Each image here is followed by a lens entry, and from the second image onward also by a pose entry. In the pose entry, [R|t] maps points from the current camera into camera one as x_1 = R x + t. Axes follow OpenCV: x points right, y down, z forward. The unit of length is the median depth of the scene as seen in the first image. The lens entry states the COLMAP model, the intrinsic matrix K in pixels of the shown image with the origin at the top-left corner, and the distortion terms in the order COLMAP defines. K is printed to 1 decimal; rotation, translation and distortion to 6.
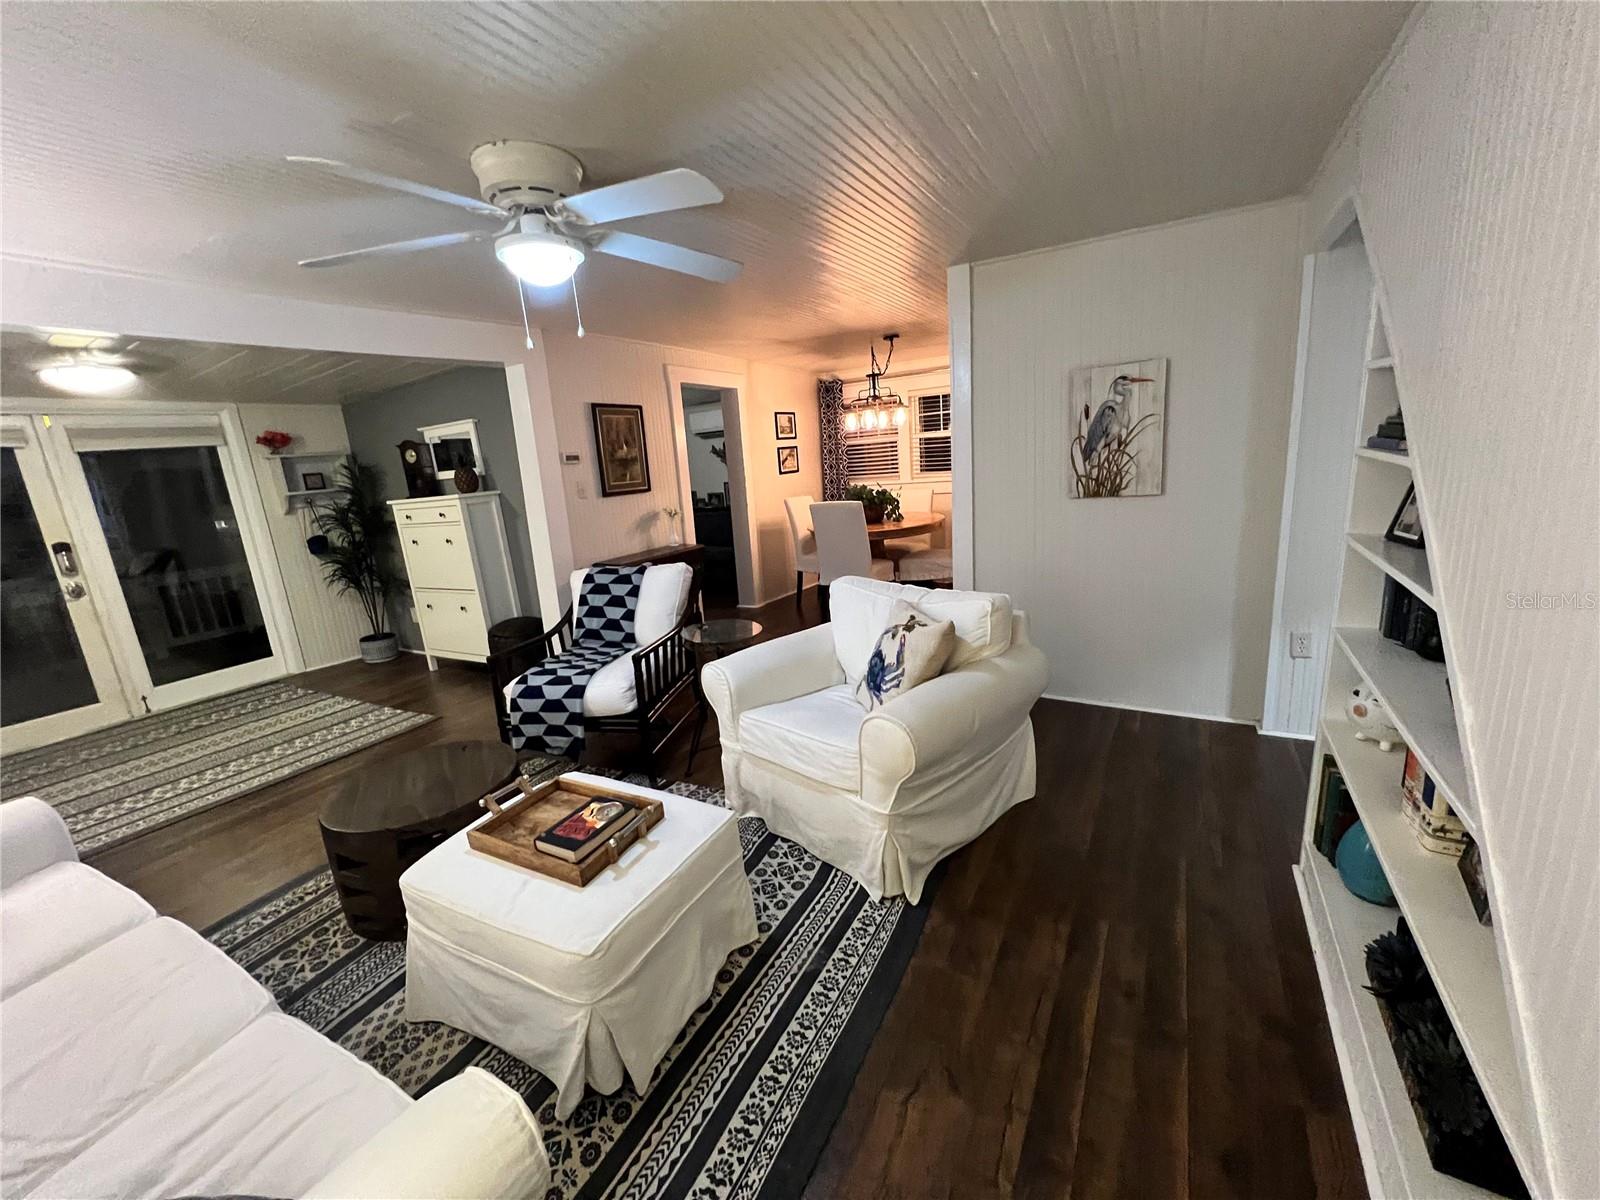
lens RADIAL K [[636.5, 0, 796.4], [0, 636.5, 595.9], [0, 0, 1]] dist [-0.000313, -0.000438]
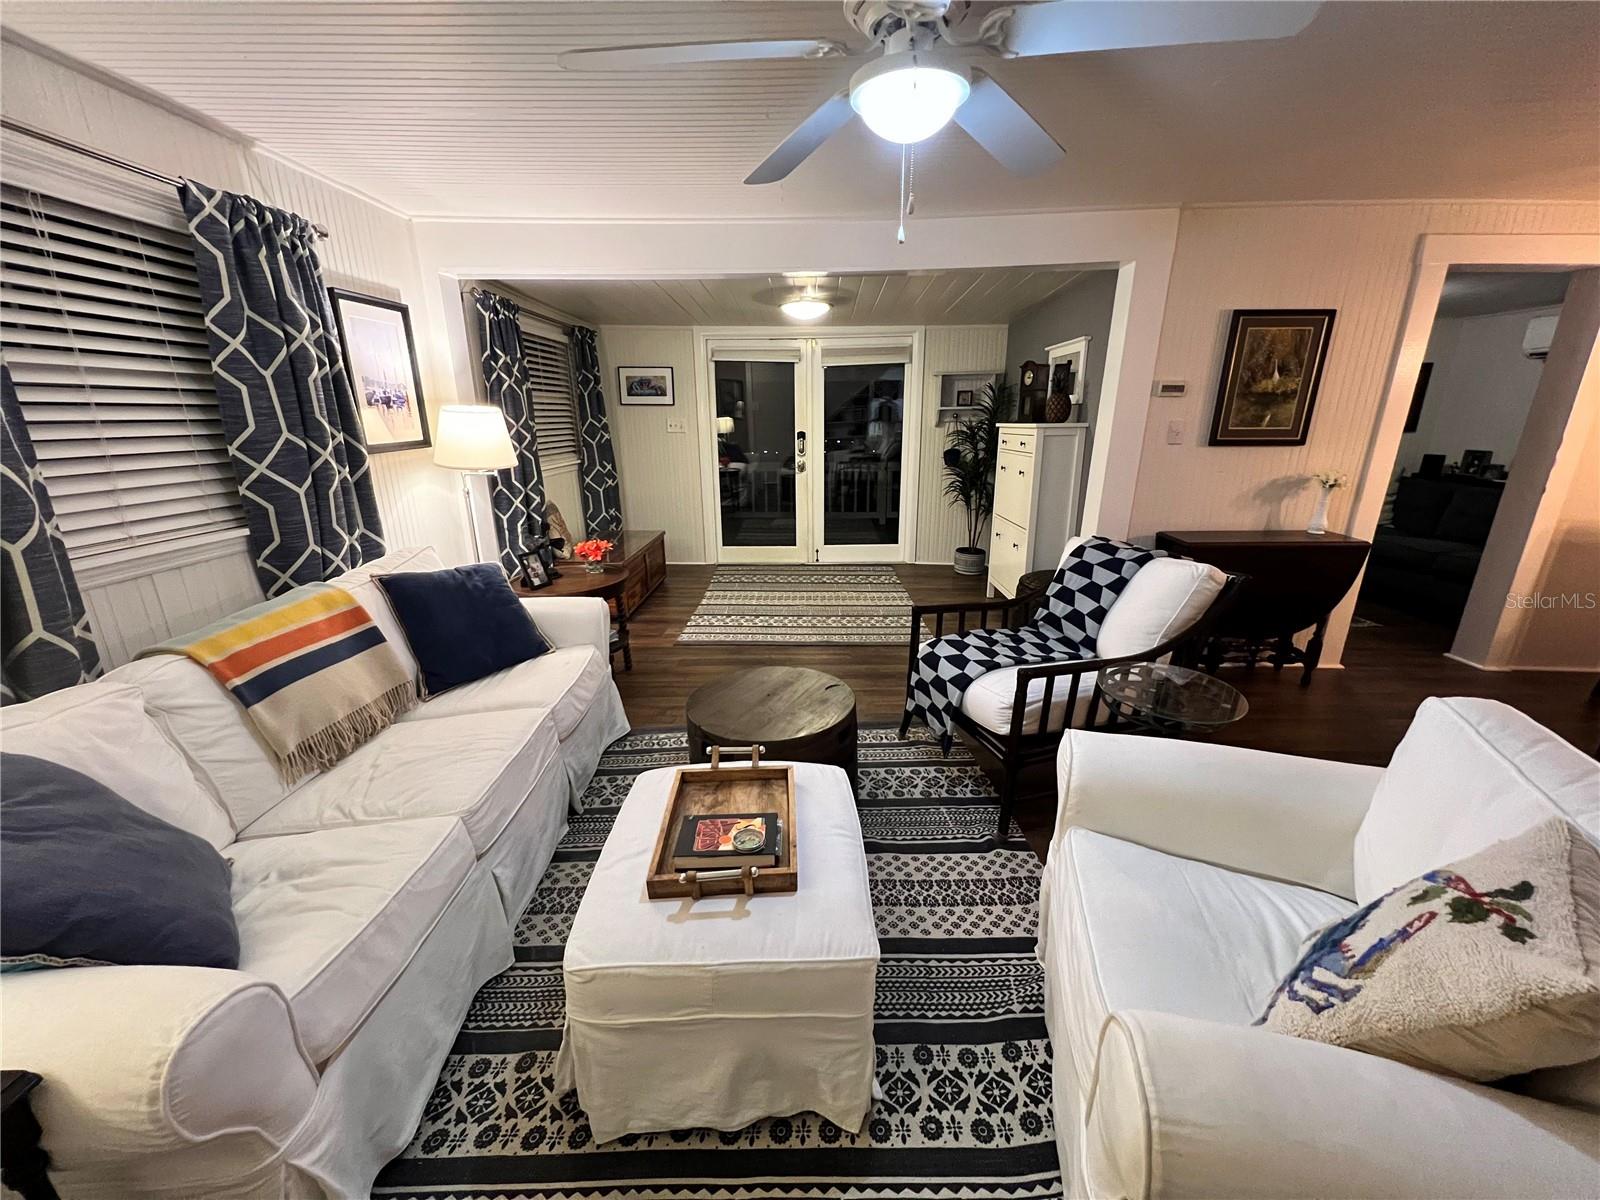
lens RADIAL K [[636.5, 0, 795.0], [0, 636.5, 599.5], [0, 0, 1]] dist [-0.000313, -0.000438]
pose [[0.483558, 0.319089, -0.815079, 0.160096], [-0.216197, 0.945875, 0.242031, -0.087170], [0.848193, 0.059182, 0.526371, 0.316083]]
